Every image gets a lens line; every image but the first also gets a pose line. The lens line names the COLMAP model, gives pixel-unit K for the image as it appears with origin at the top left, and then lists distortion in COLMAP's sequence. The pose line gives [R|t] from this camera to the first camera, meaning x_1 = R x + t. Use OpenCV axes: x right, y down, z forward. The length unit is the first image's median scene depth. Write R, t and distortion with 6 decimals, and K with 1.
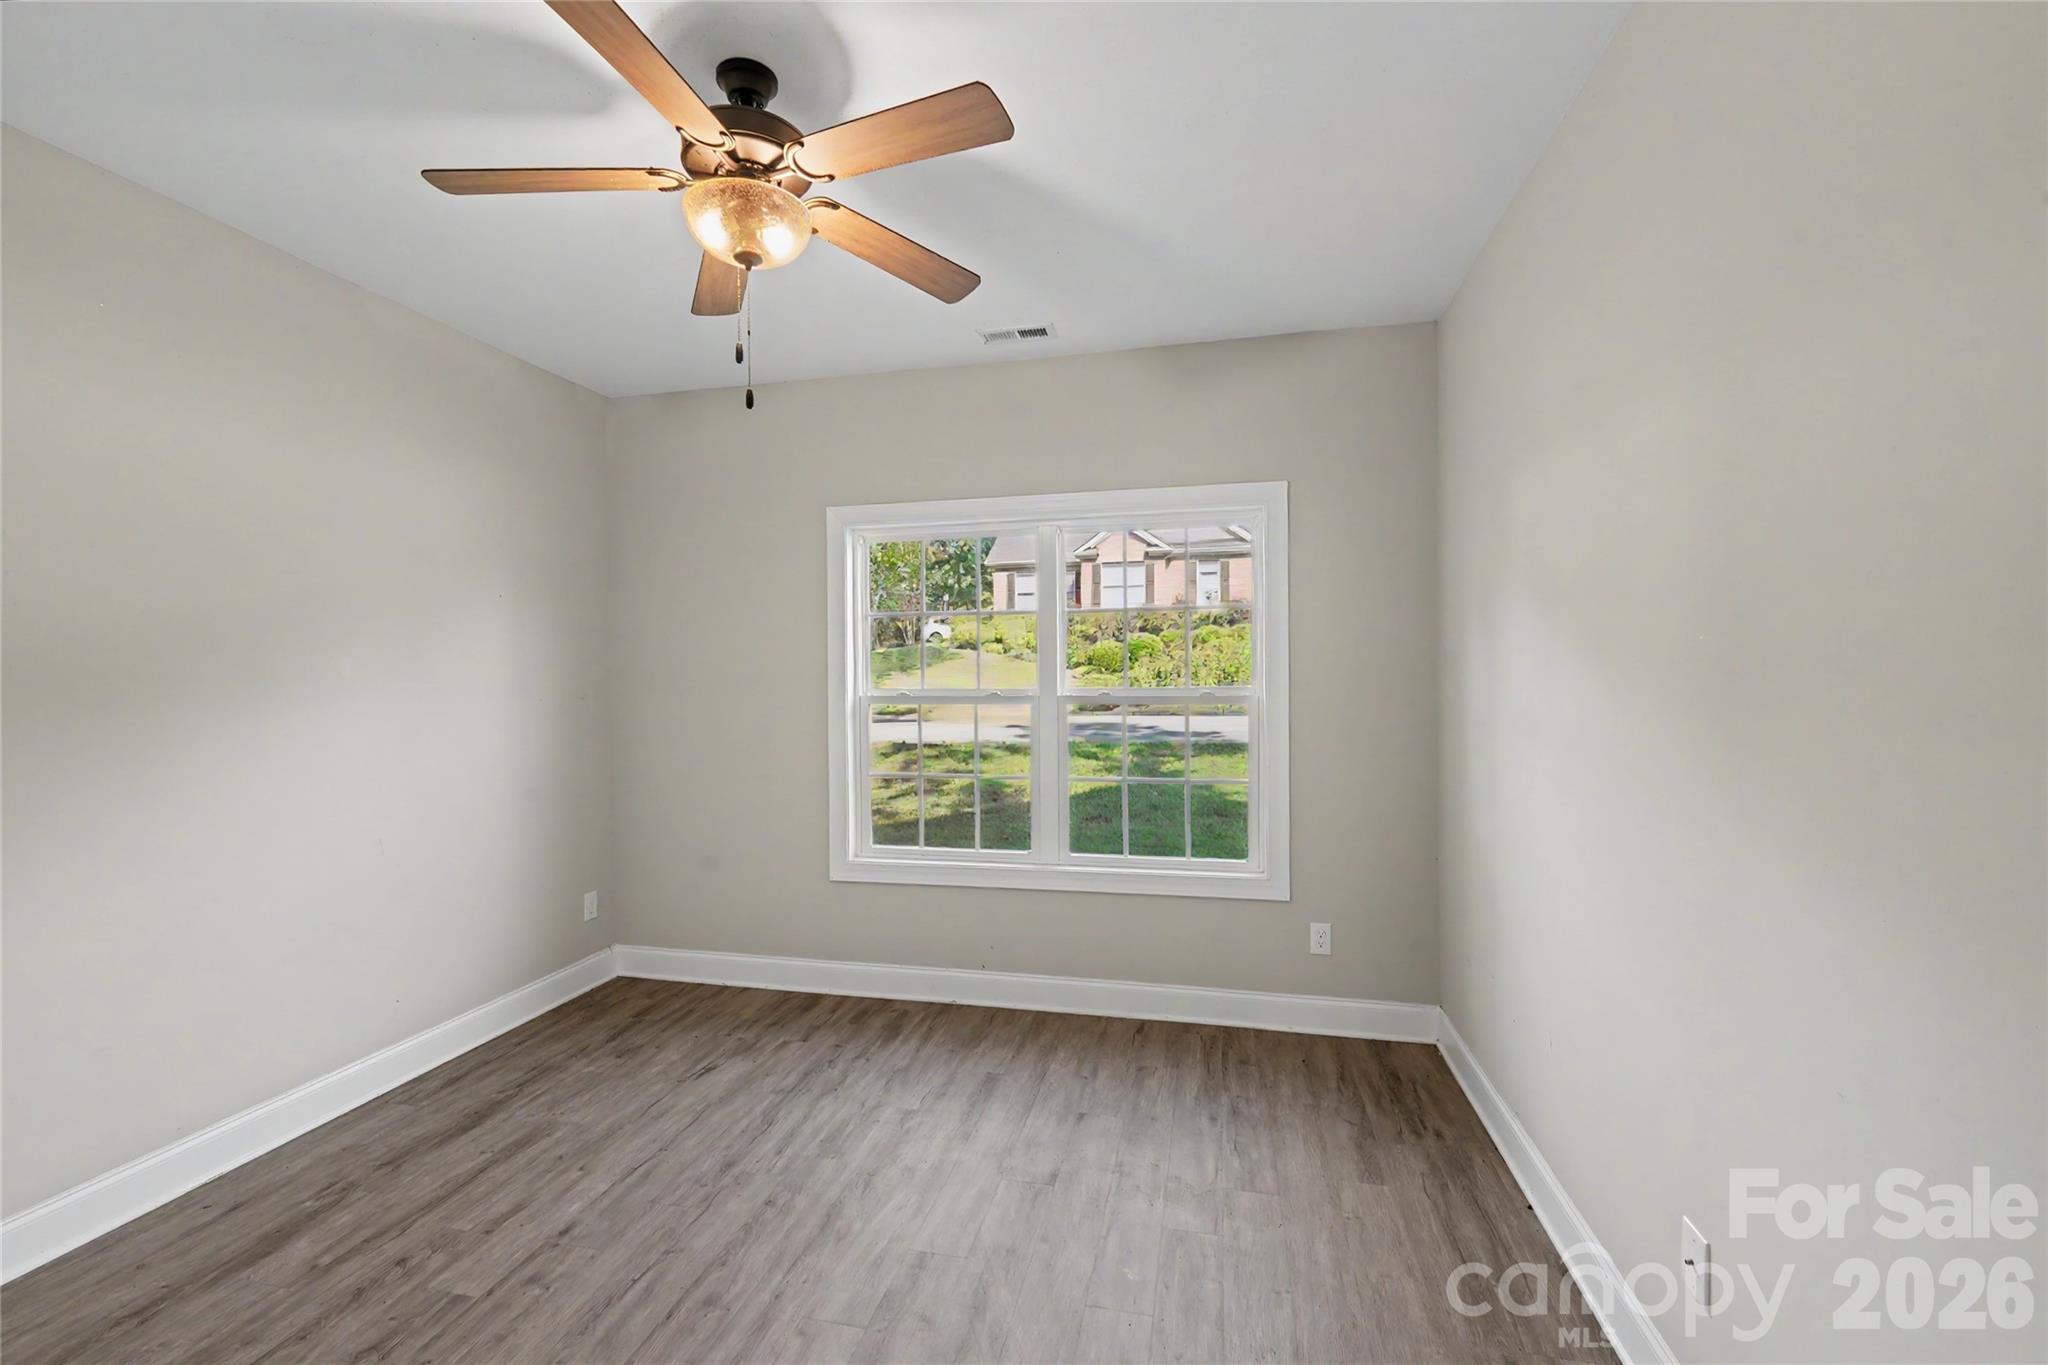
lens RADIAL K [[851.5, 0, 1019.3], [0, 851.5, 672.2], [0, 0, 1]] dist [0.000093, -0.000216]
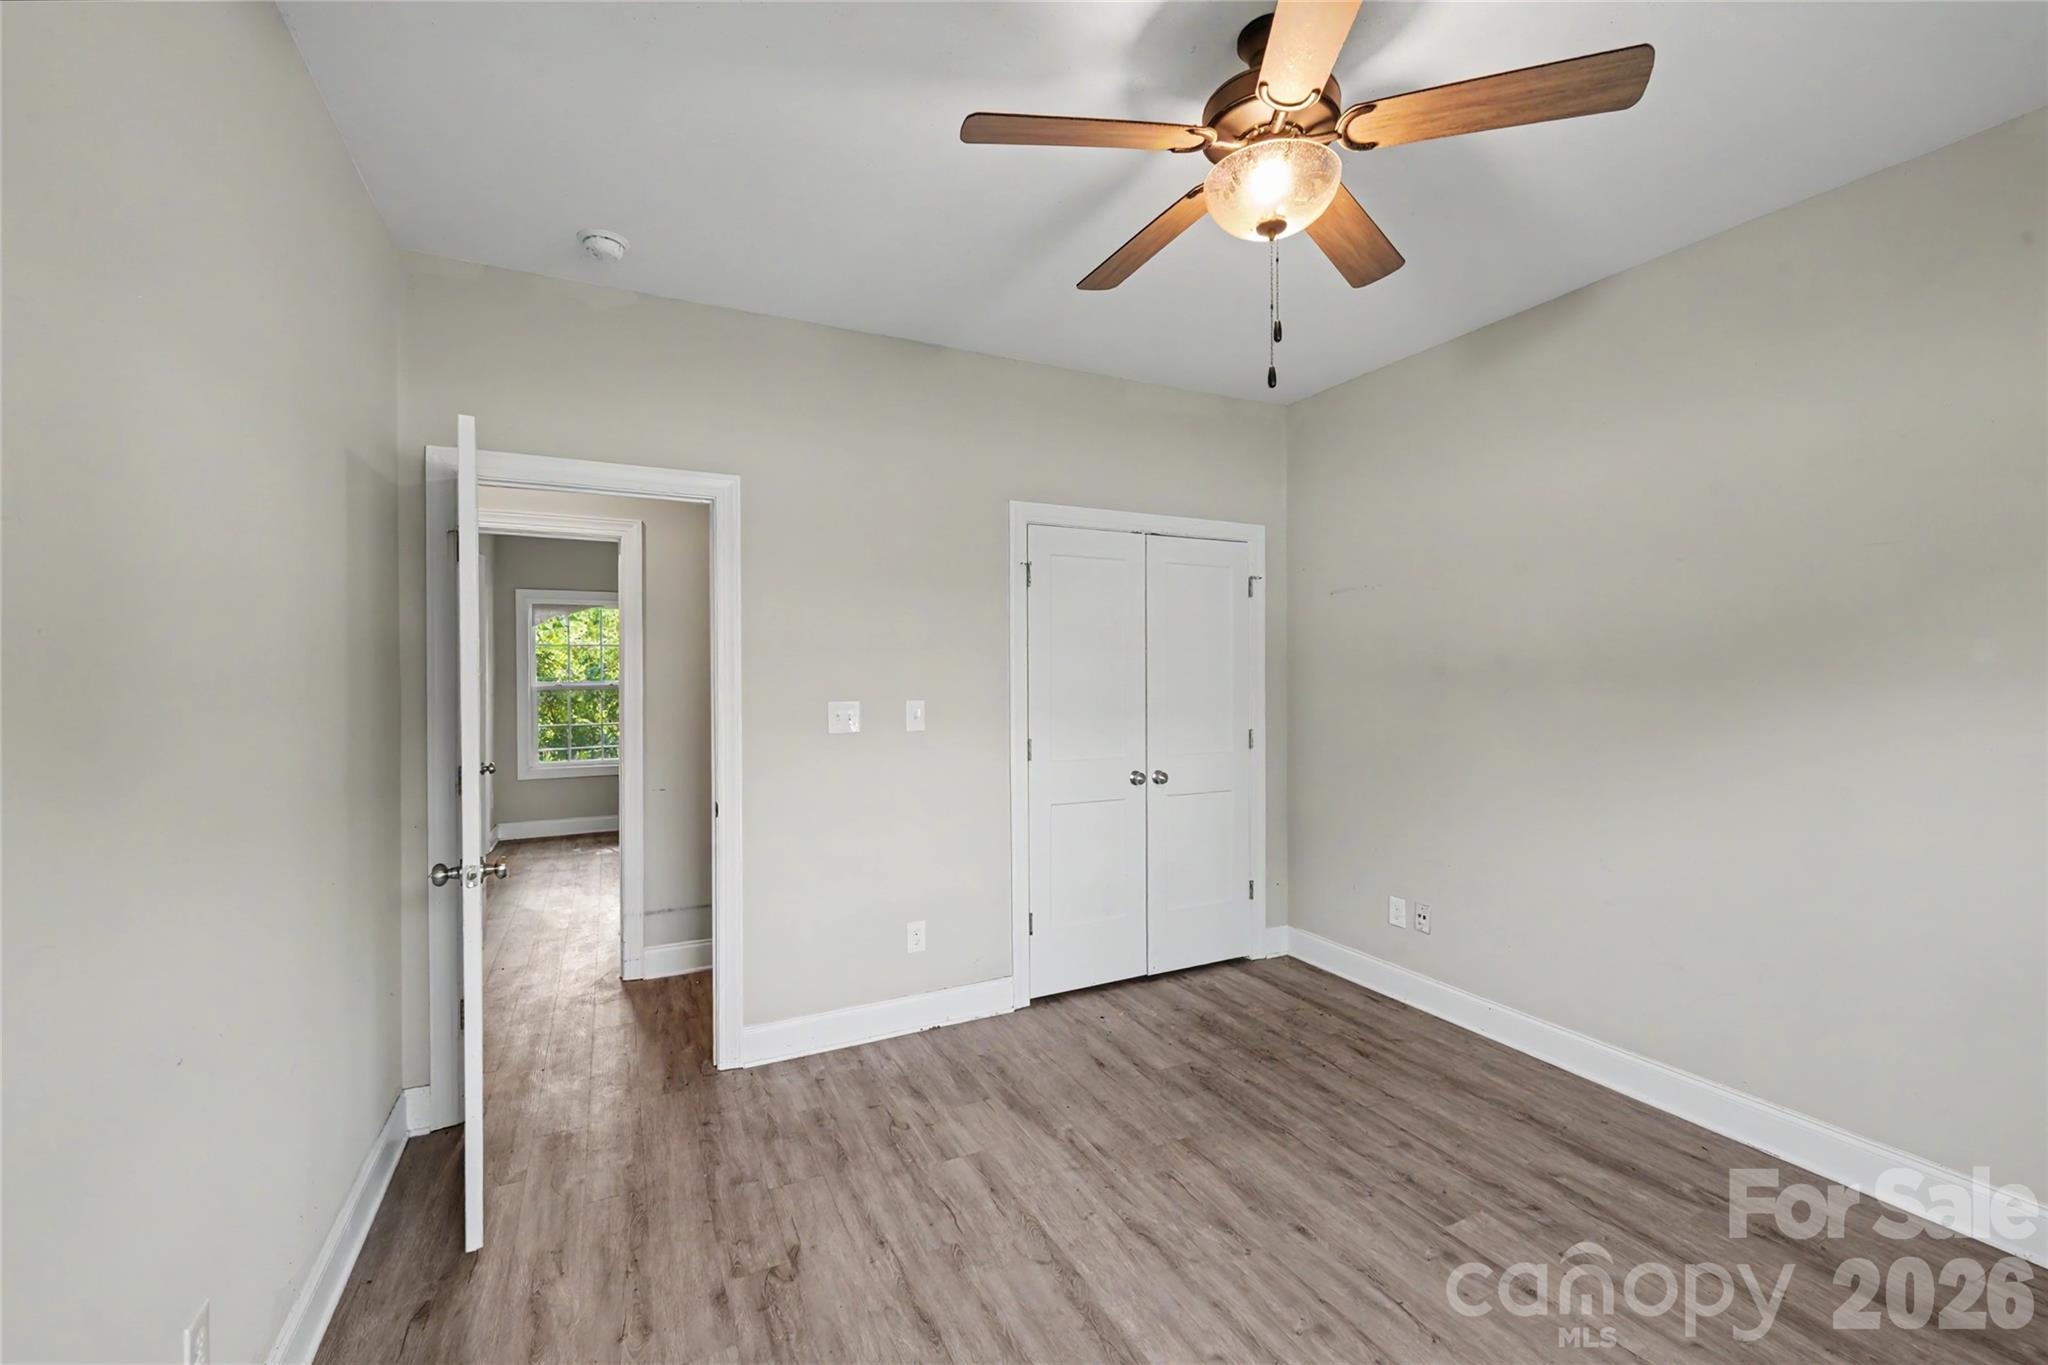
lens RADIAL K [[836.1, 0, 1018.8], [0, 836.1, 680.2], [0, 0, 1]] dist [0.000557, -0.000244]
pose [[-0.767852, 0.018081, -0.640372, 0.447799], [0.011718, 0.999831, 0.014180, 0.000179], [0.640520, 0.003384, -0.767934, 1.402384]]
